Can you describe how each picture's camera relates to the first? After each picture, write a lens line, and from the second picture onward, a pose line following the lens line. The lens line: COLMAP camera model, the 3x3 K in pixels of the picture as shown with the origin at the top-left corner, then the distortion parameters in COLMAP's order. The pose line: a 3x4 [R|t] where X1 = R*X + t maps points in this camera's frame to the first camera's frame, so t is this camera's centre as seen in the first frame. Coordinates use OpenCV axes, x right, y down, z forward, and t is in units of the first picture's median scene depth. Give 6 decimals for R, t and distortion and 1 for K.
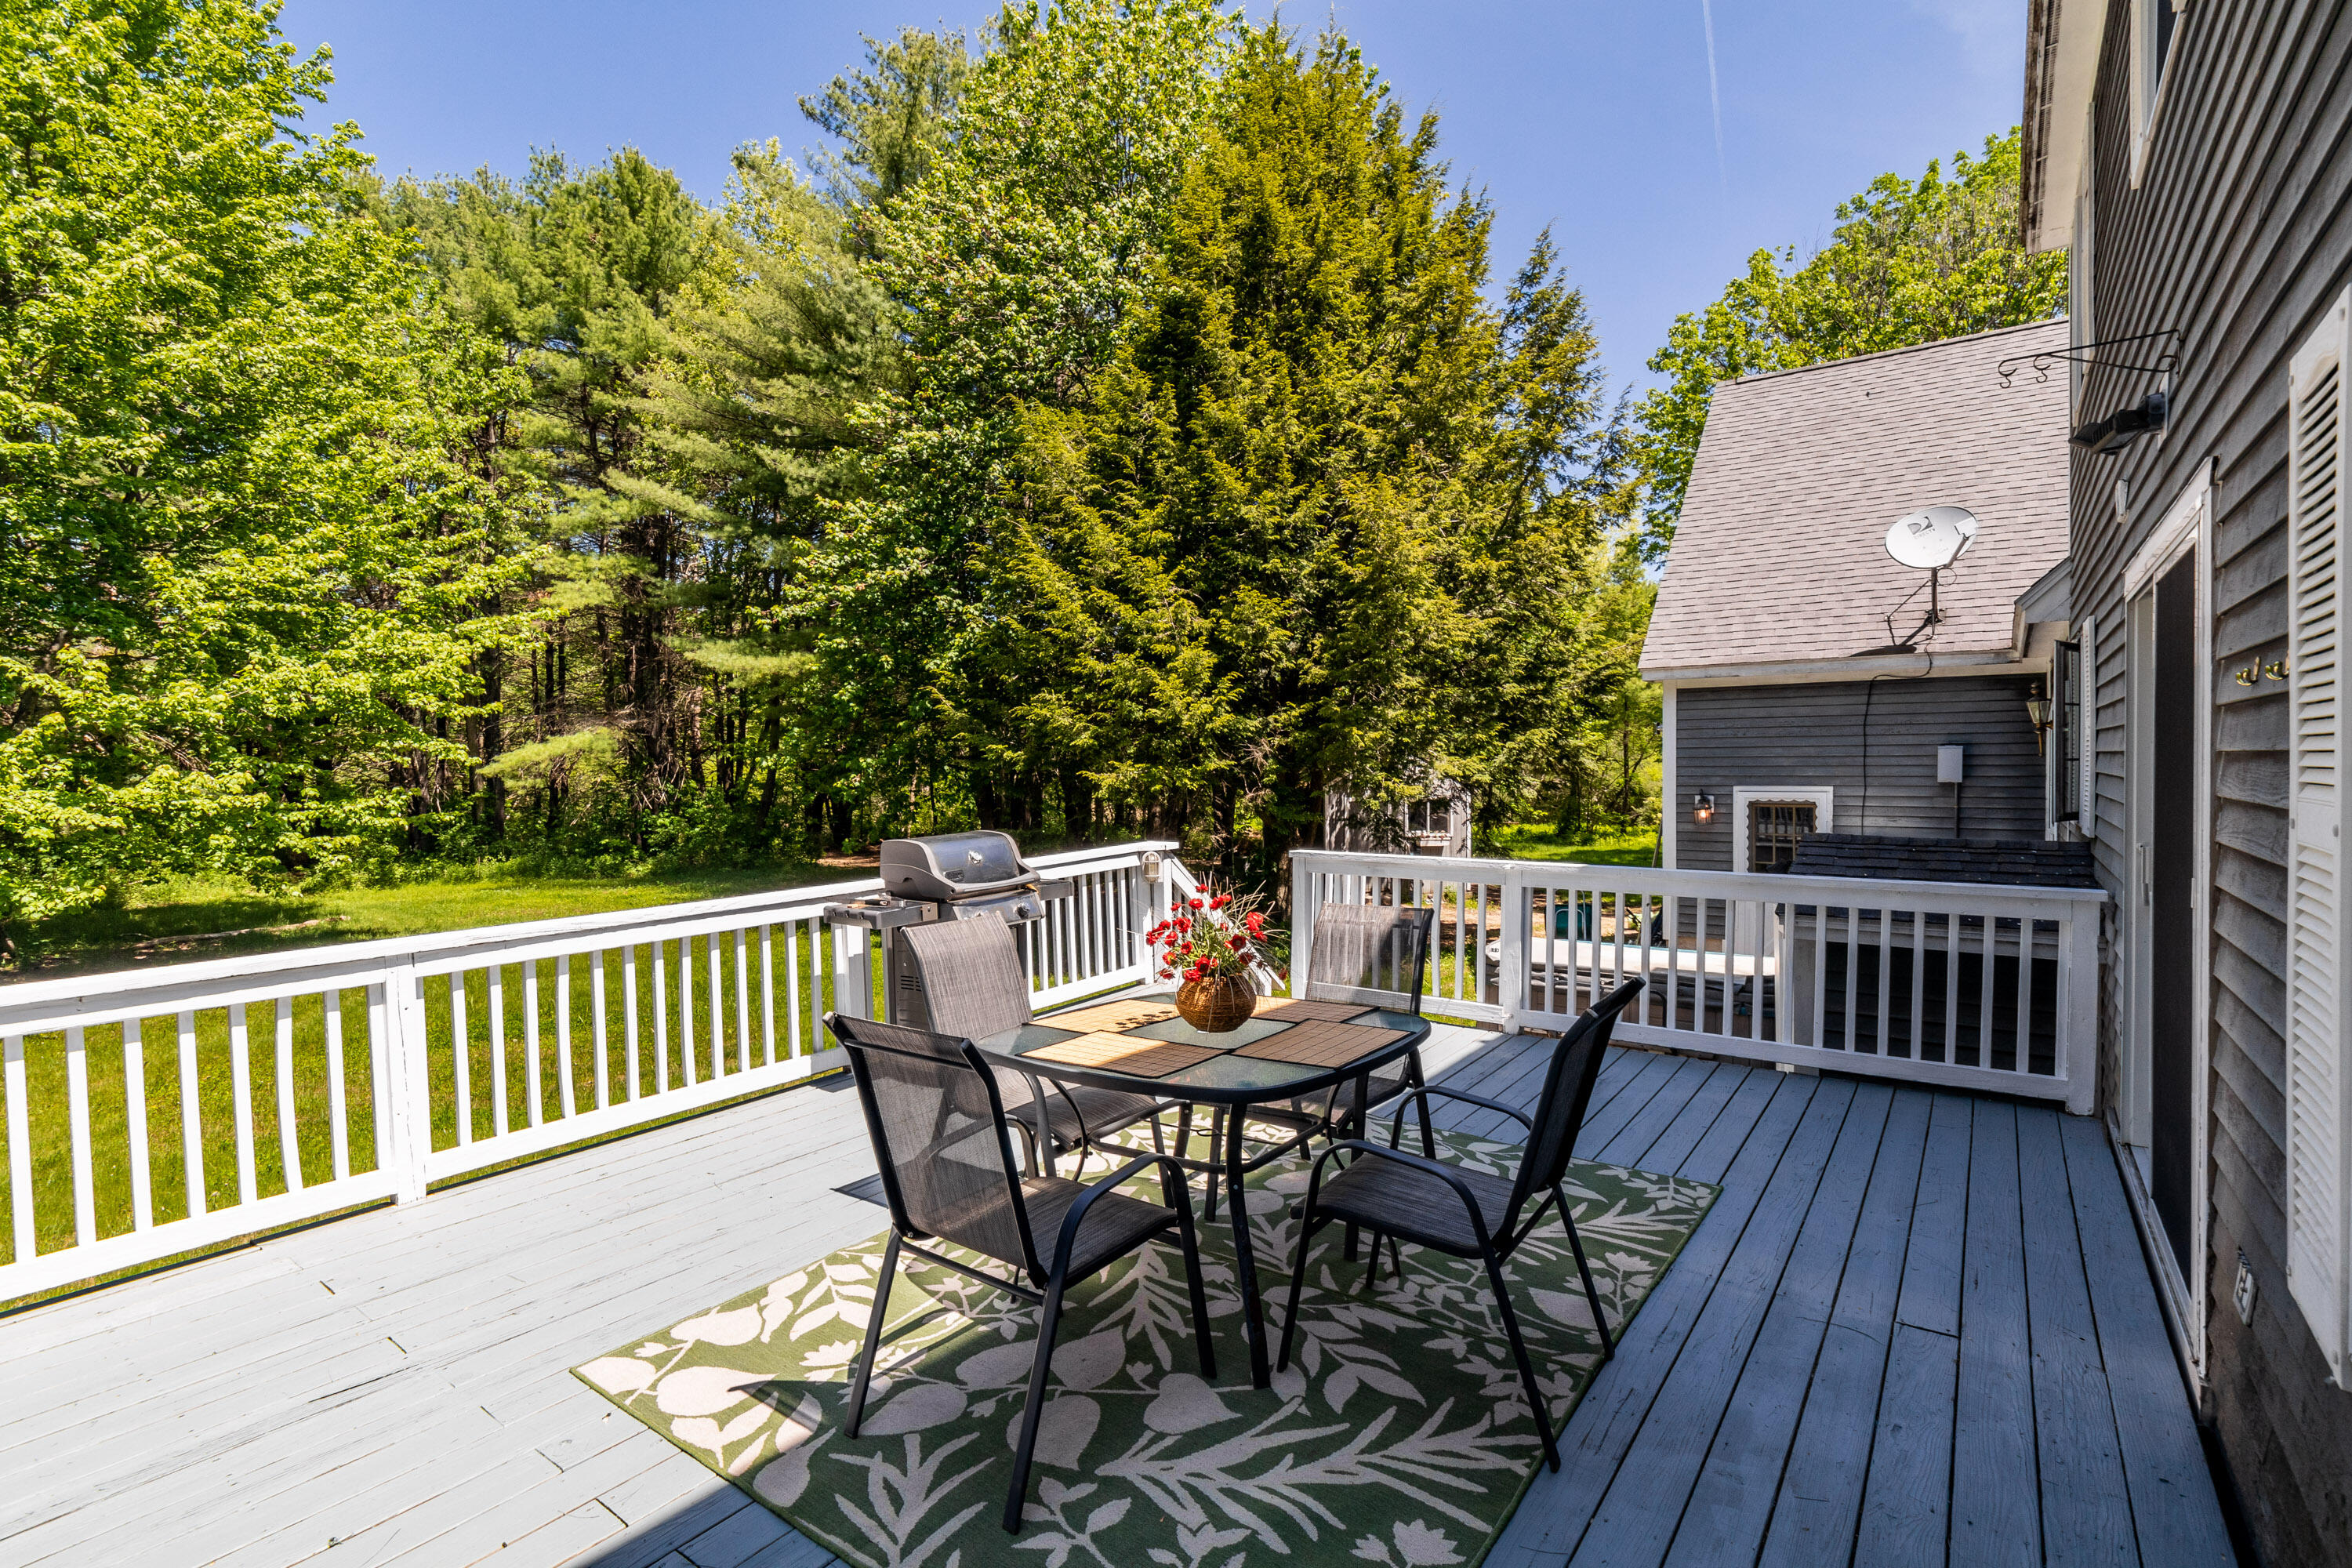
lens RADIAL K [[1095.1, 0, 1184.5], [0, 1095.1, 804.5], [0, 0, 1]] dist [-0.016554, -0.000057]
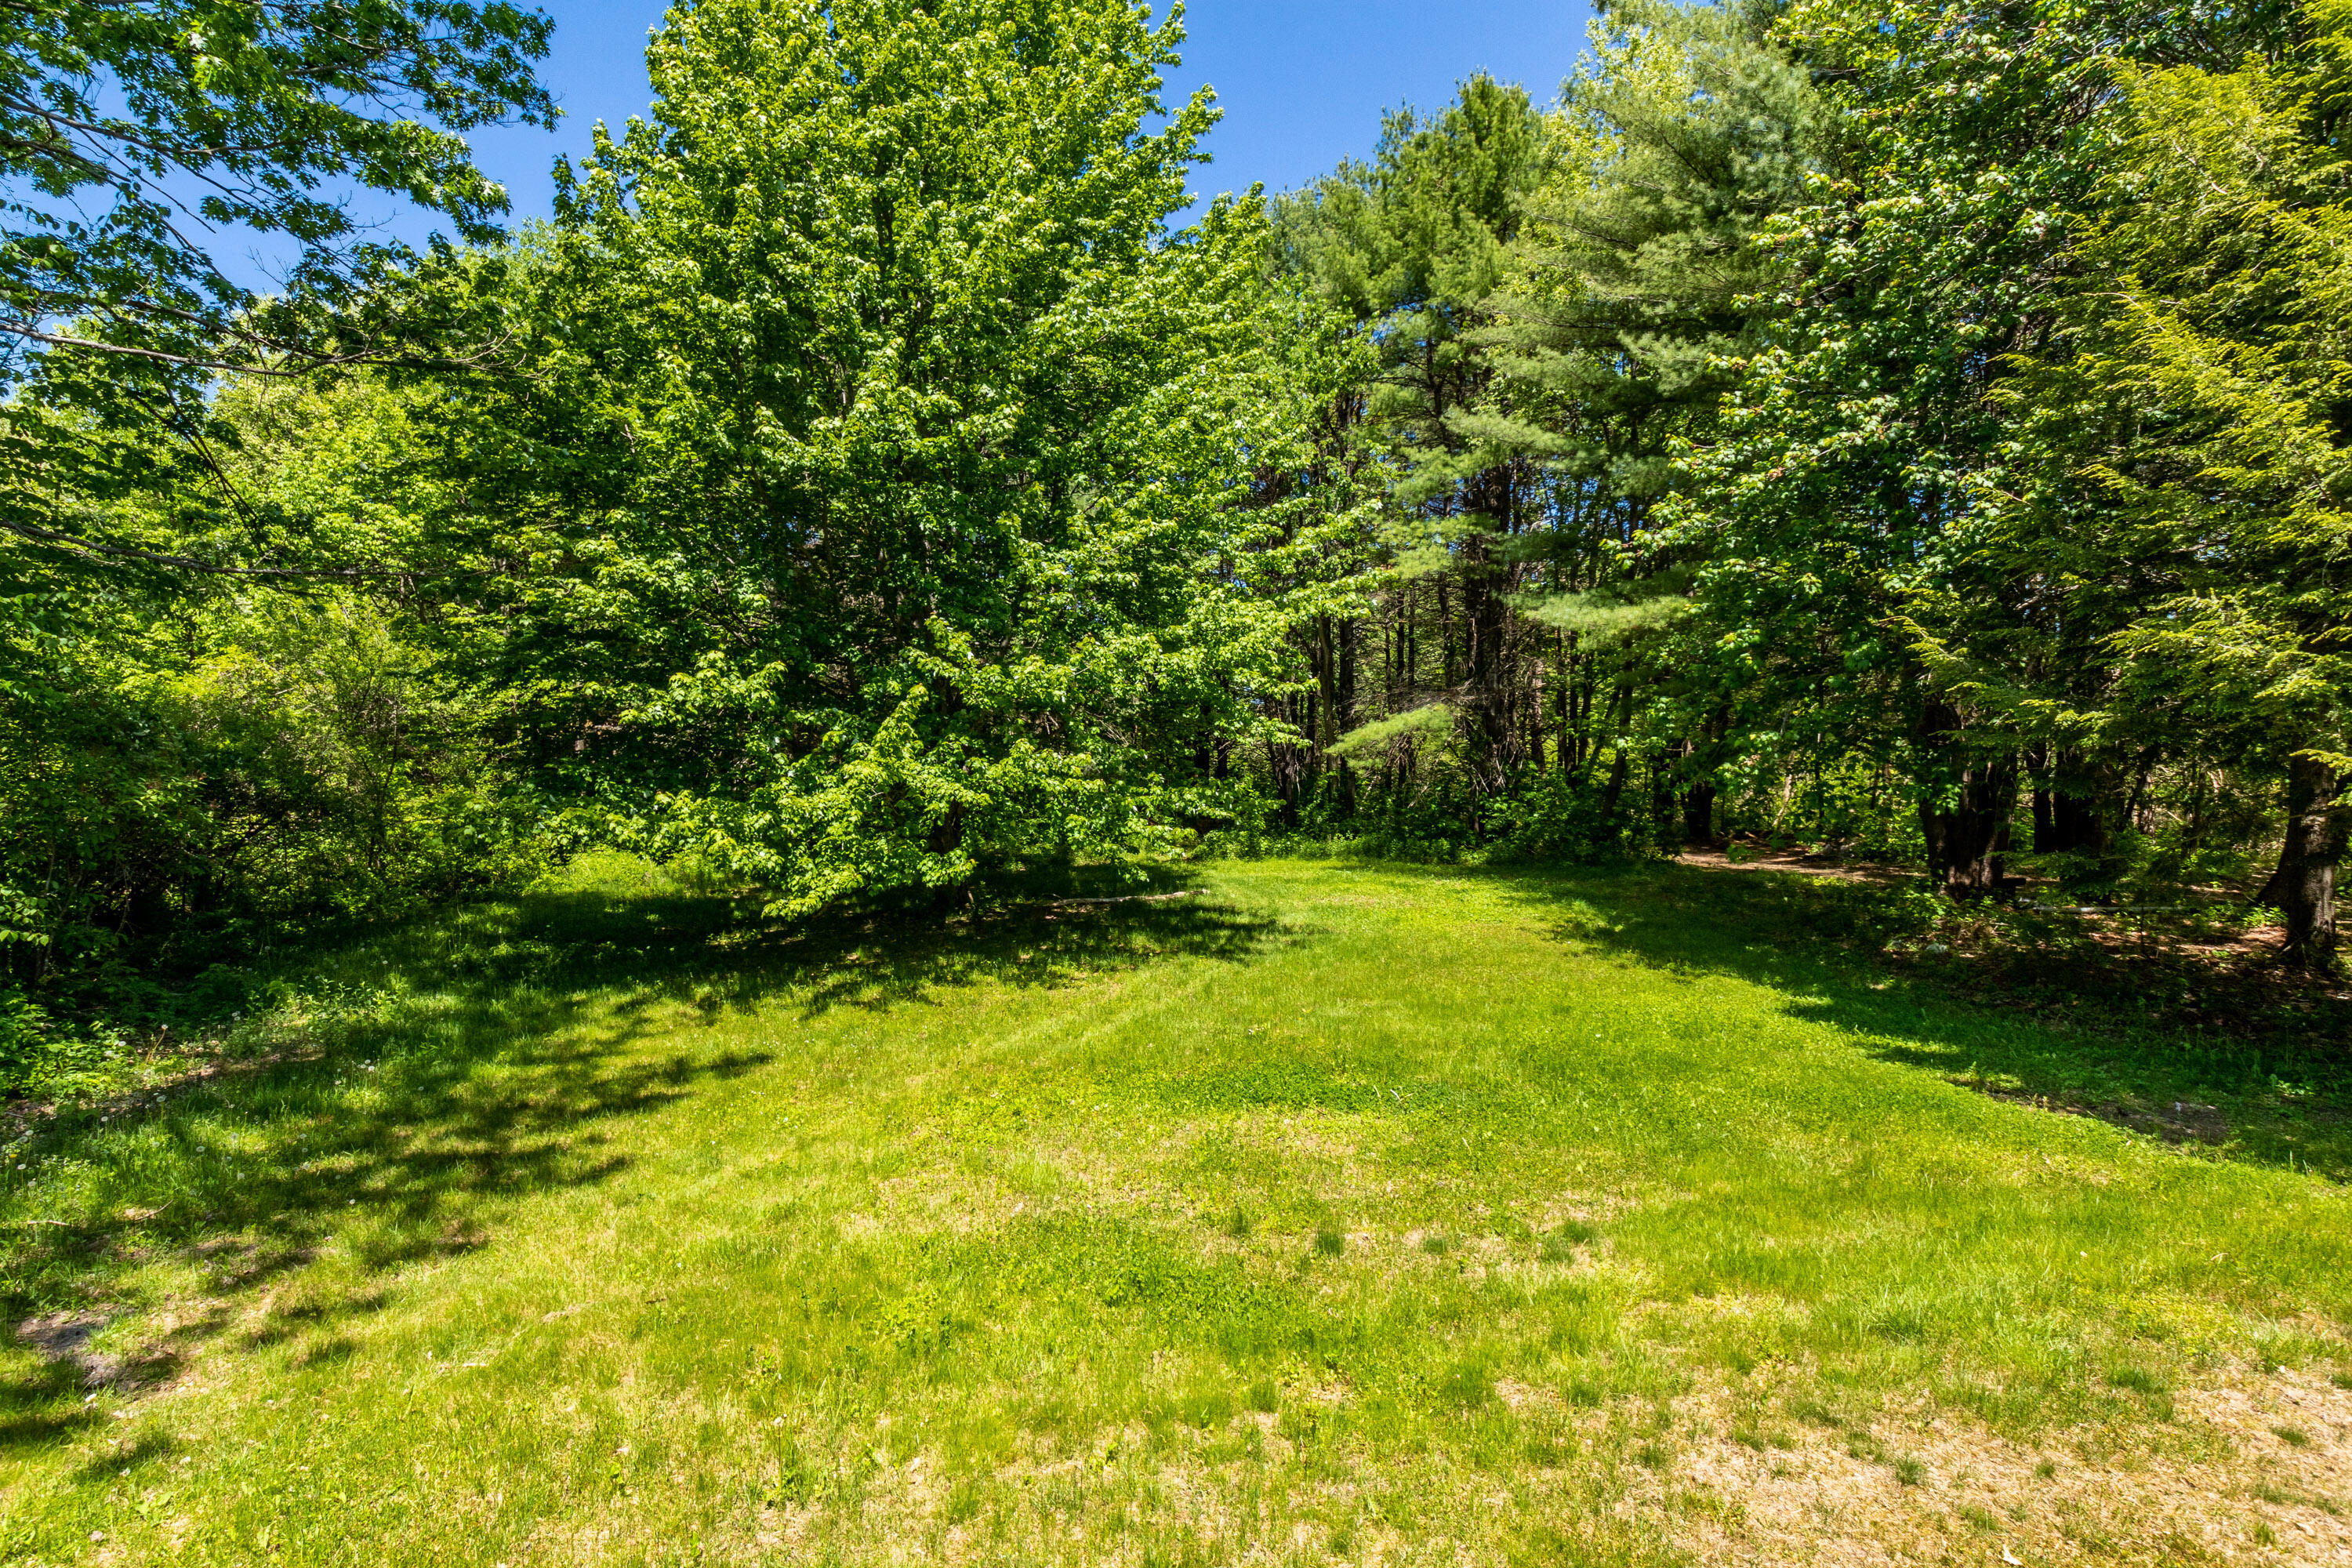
lens RADIAL K [[1125.6, 0, 1176.0], [0, 1125.6, 784.0], [0, 0, 1]] dist [-0.001906, 0.000405]
pose [[0.744898, 0.018545, -0.666921, -0.103199], [-0.019526, 0.999791, 0.005993, -0.005967], [0.666893, 0.008558, 0.745105, 0.231499]]
